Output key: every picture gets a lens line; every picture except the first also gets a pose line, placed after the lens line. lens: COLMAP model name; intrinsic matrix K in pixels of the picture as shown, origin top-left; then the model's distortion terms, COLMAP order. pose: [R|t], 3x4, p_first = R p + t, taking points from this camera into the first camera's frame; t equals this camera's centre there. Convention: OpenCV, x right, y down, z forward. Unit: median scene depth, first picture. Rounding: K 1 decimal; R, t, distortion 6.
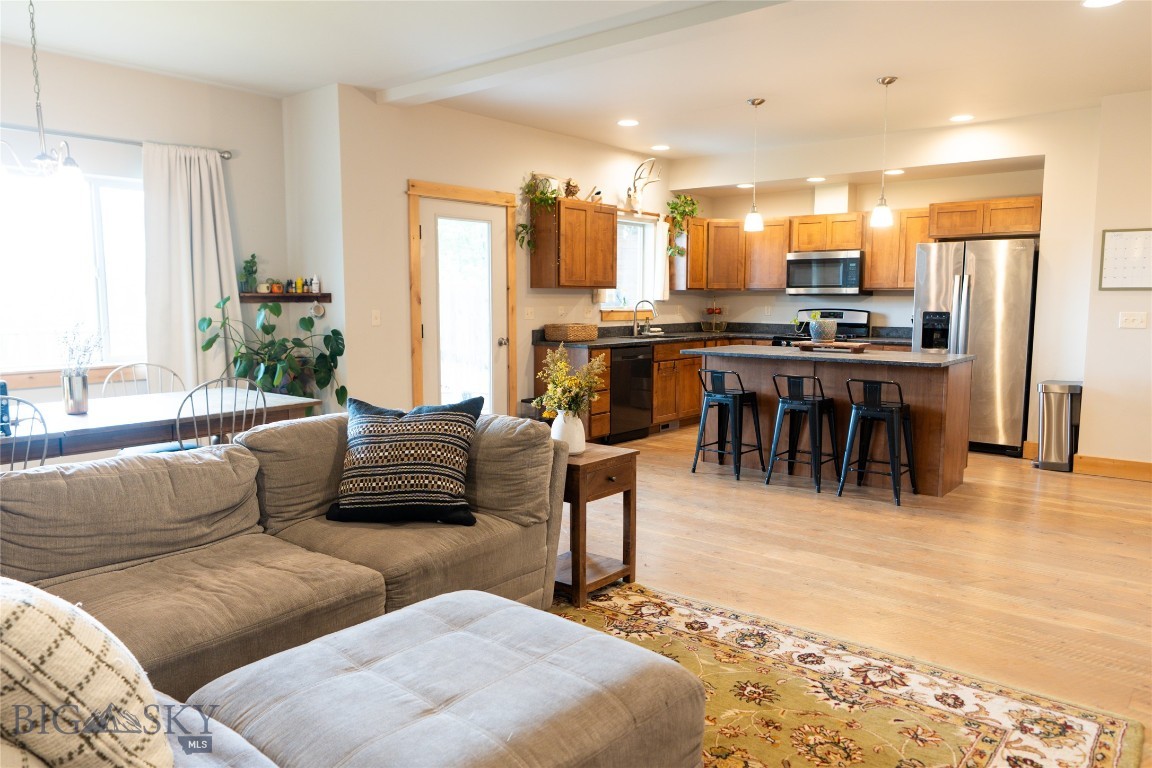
lens RADIAL K [[802.5, 0, 568.6], [0, 802.5, 378.9], [0, 0, 1]] dist [-0.012305, 0.009414]
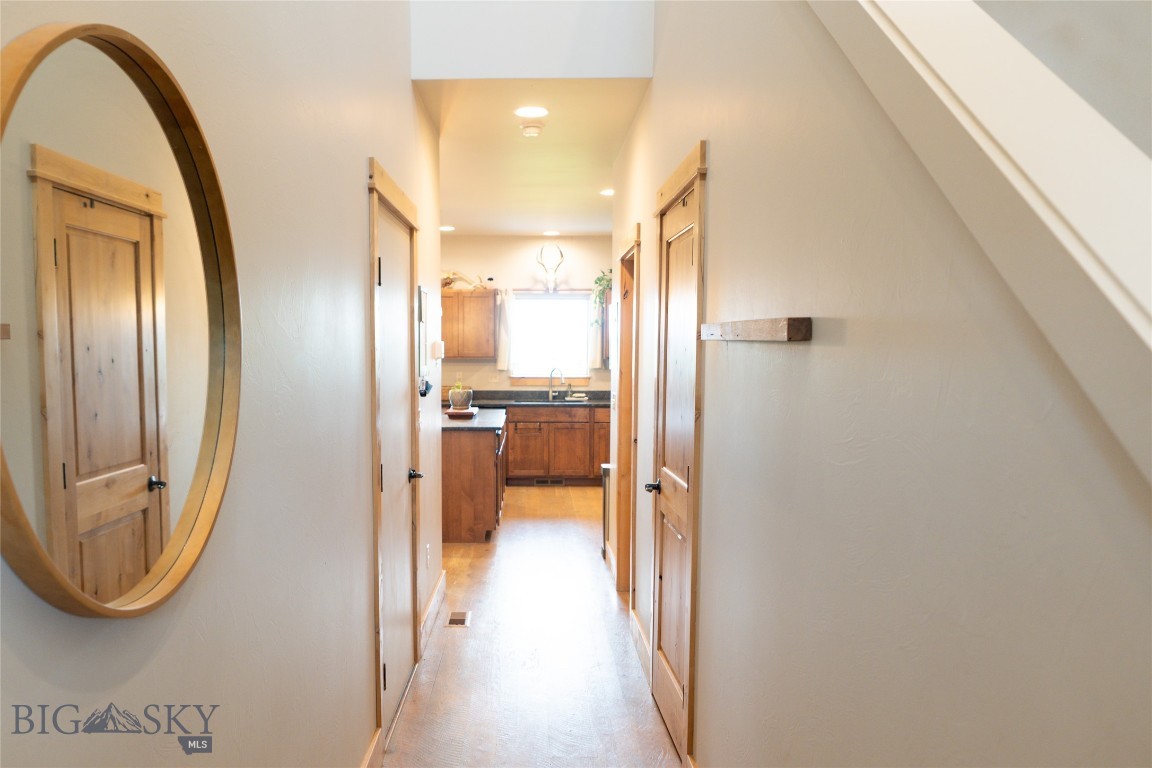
lens RADIAL K [[802.5, 0, 575.3], [0, 802.5, 387.2], [0, 0, 1]] dist [-0.012305, 0.009414]
pose [[0.687855, 0.039300, -0.724784, 0.920200], [-0.075961, 0.996948, -0.018033, -0.054446], [0.721863, 0.067460, 0.688740, 0.258392]]
